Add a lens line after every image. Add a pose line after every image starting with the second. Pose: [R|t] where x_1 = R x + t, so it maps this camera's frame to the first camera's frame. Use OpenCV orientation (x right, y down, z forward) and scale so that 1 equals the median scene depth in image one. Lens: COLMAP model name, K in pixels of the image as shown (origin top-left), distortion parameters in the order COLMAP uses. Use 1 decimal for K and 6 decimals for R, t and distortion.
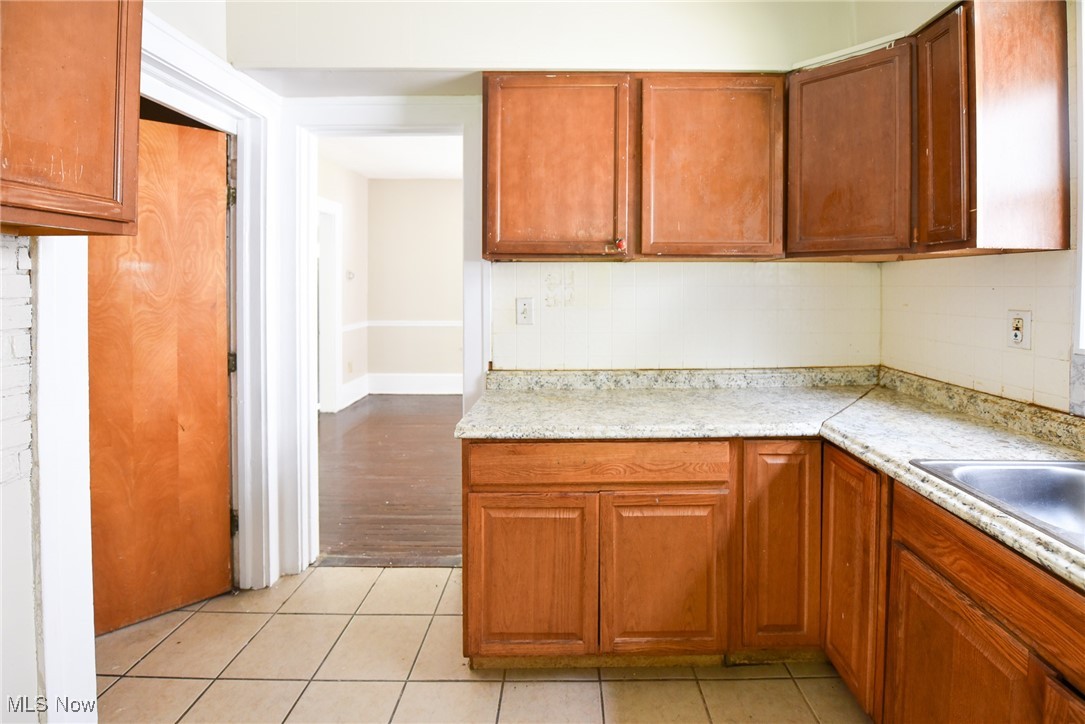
lens RADIAL K [[458.2, 0, 568.7], [0, 458.2, 290.1], [0, 0, 1]] dist [-0.012793, -0.000949]
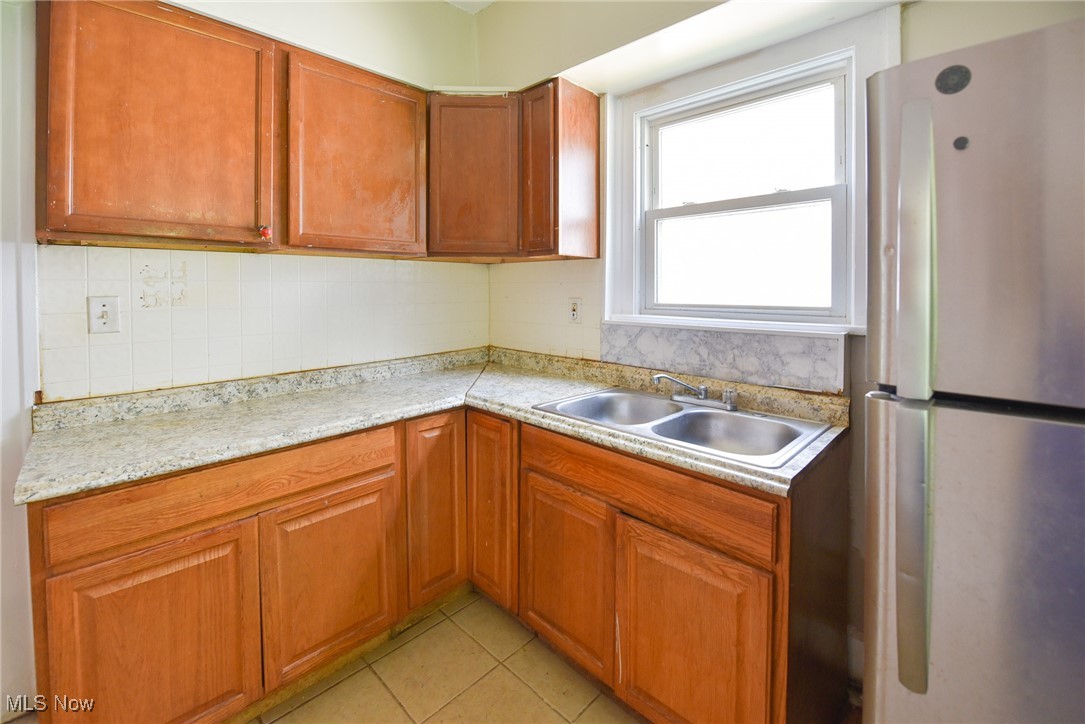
lens RADIAL K [[465.0, 0, 540.9], [0, 465.0, 296.9], [0, 0, 1]] dist [-0.003070, -0.004468]
pose [[0.703848, -0.016654, 0.710155, -0.173593], [0.008689, 0.999852, 0.014836, 0.017435], [-0.710297, -0.004272, 0.703889, -0.006811]]
